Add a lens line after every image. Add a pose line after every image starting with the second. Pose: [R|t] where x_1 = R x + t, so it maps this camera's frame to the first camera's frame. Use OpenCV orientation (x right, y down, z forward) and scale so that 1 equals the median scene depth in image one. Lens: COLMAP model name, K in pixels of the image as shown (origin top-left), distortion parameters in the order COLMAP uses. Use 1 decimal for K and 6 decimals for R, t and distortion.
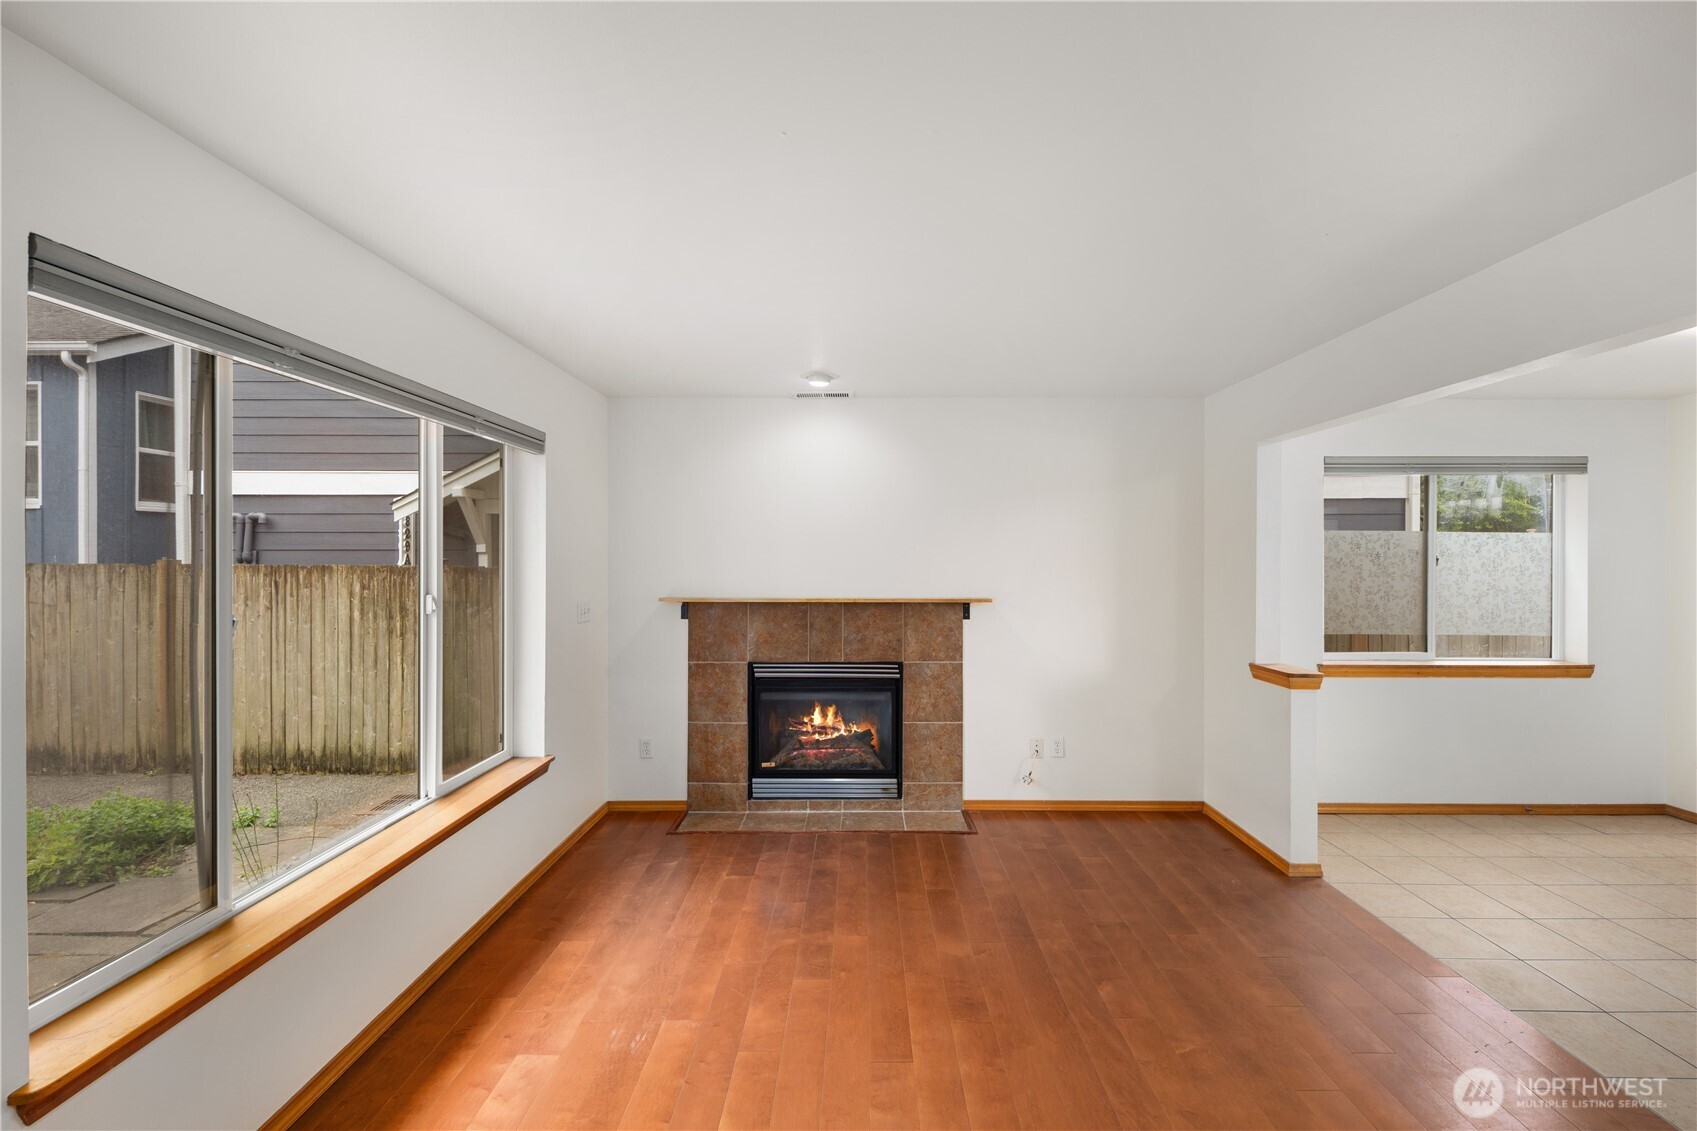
lens RADIAL K [[740.6, 0, 856.8], [0, 740.6, 561.1], [0, 0, 1]] dist [-0.000006, -0.000579]
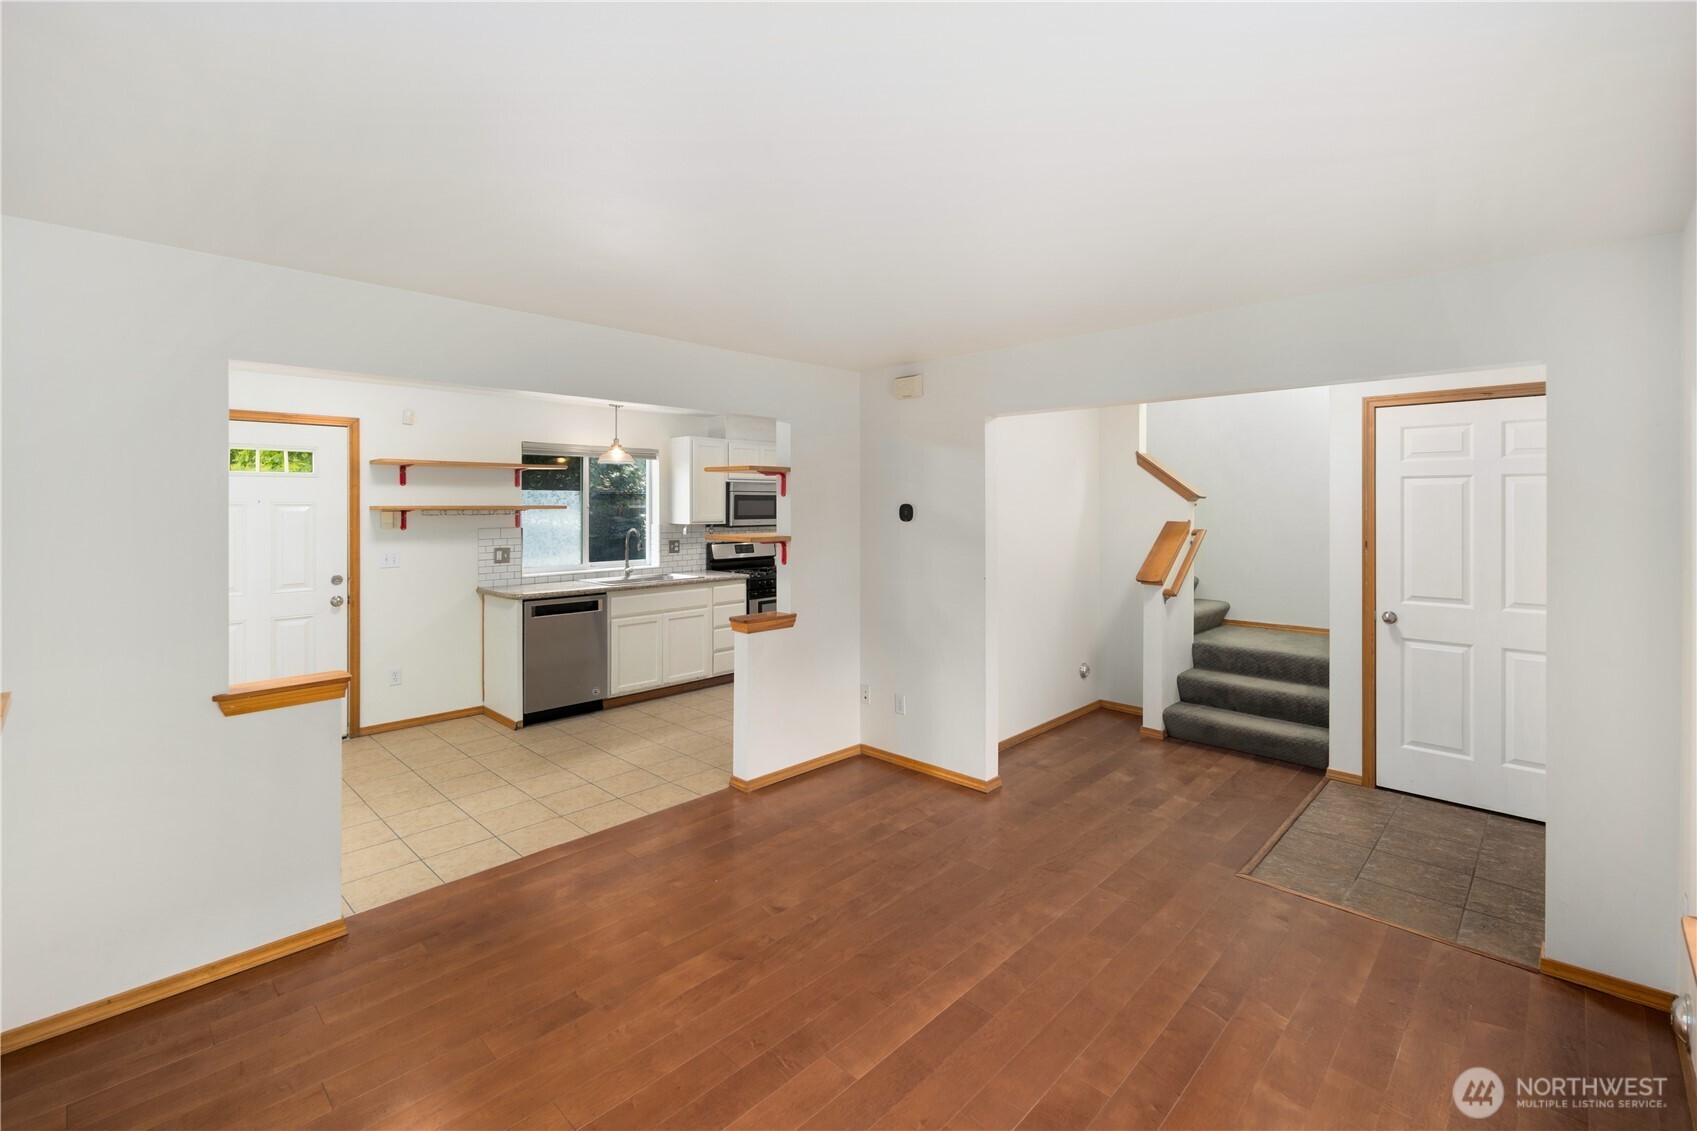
lens RADIAL K [[741.6, 0, 852.8], [0, 741.6, 503.7], [0, 0, 1]] dist [0.000267, -0.000808]
pose [[-0.724149, 0.001073, 0.689643, -0.278883], [0.005581, 0.999975, 0.004304, -0.027257], [-0.689621, 0.006966, -0.724137, 0.945044]]
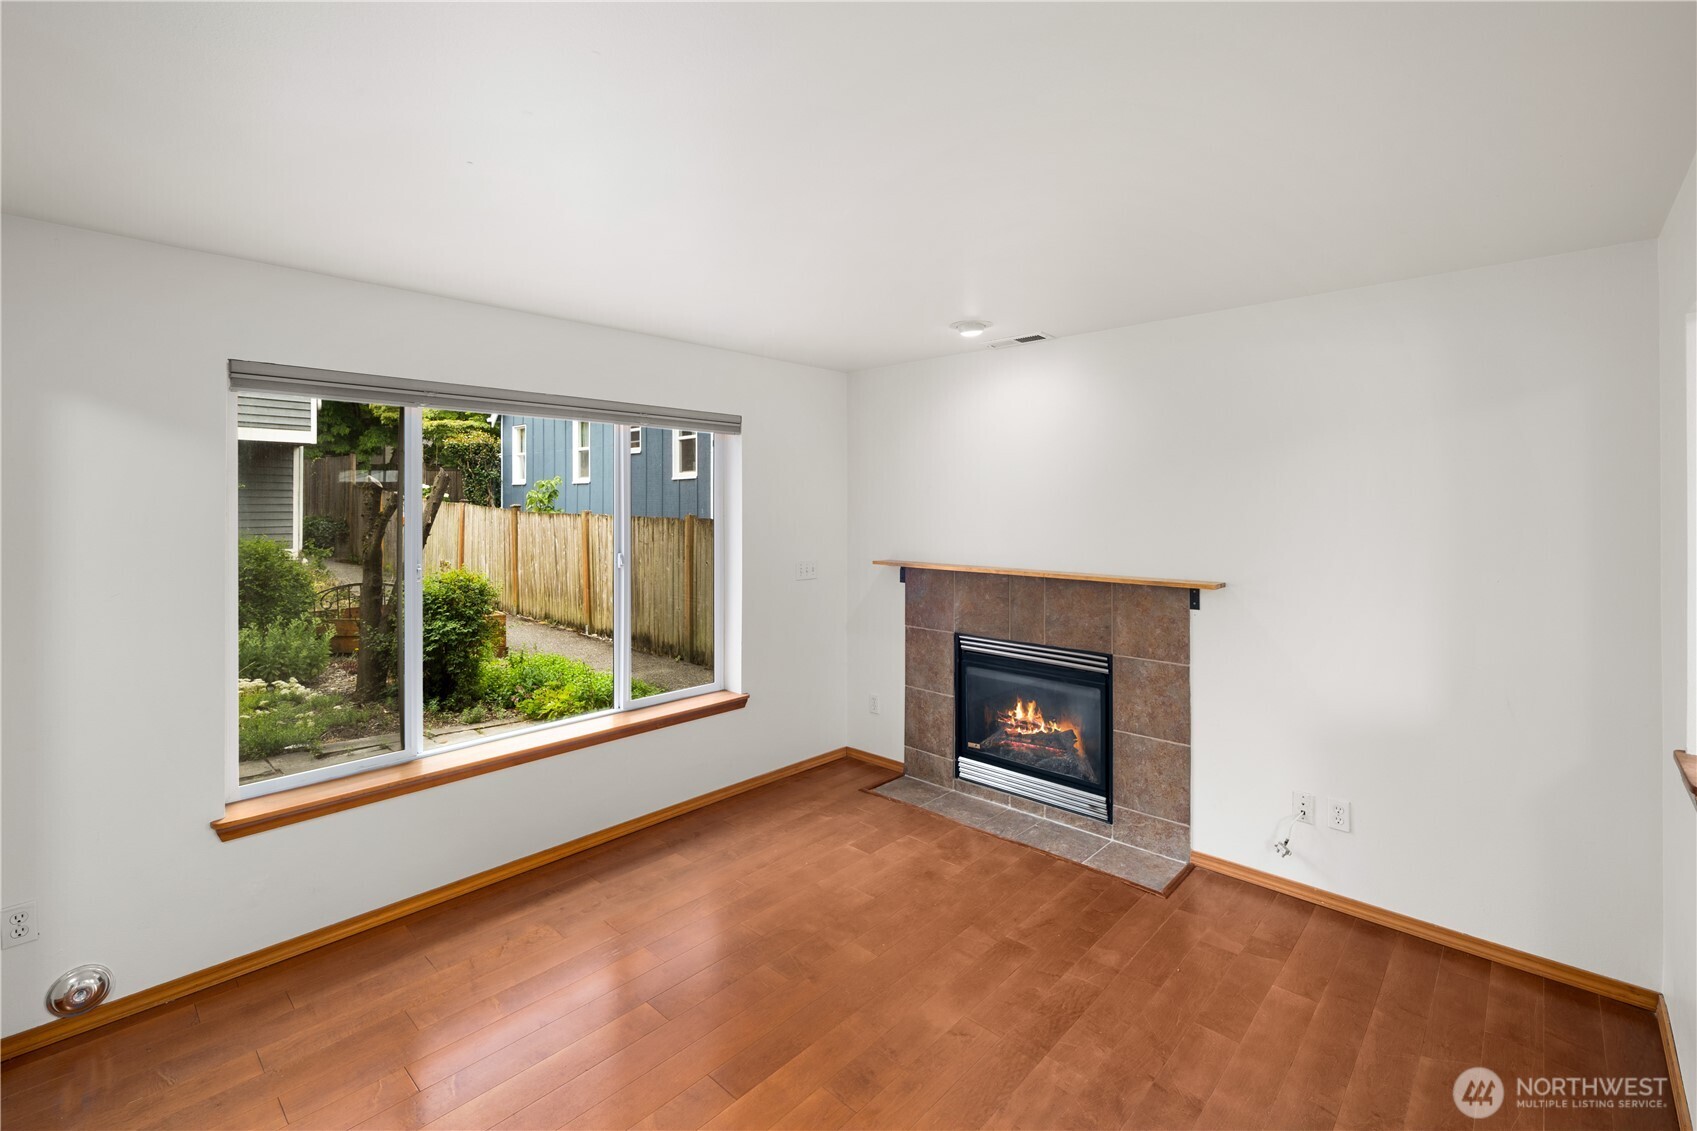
lens RADIAL K [[733.8, 0, 852.5], [0, 733.8, 499.6], [0, 0, 1]] dist [0.001762, -0.000520]
pose [[0.738465, -0.005329, -0.674271, 0.393682], [-0.003204, 0.999930, -0.011412, -0.023290], [0.674284, 0.010587, 0.738396, 0.213060]]
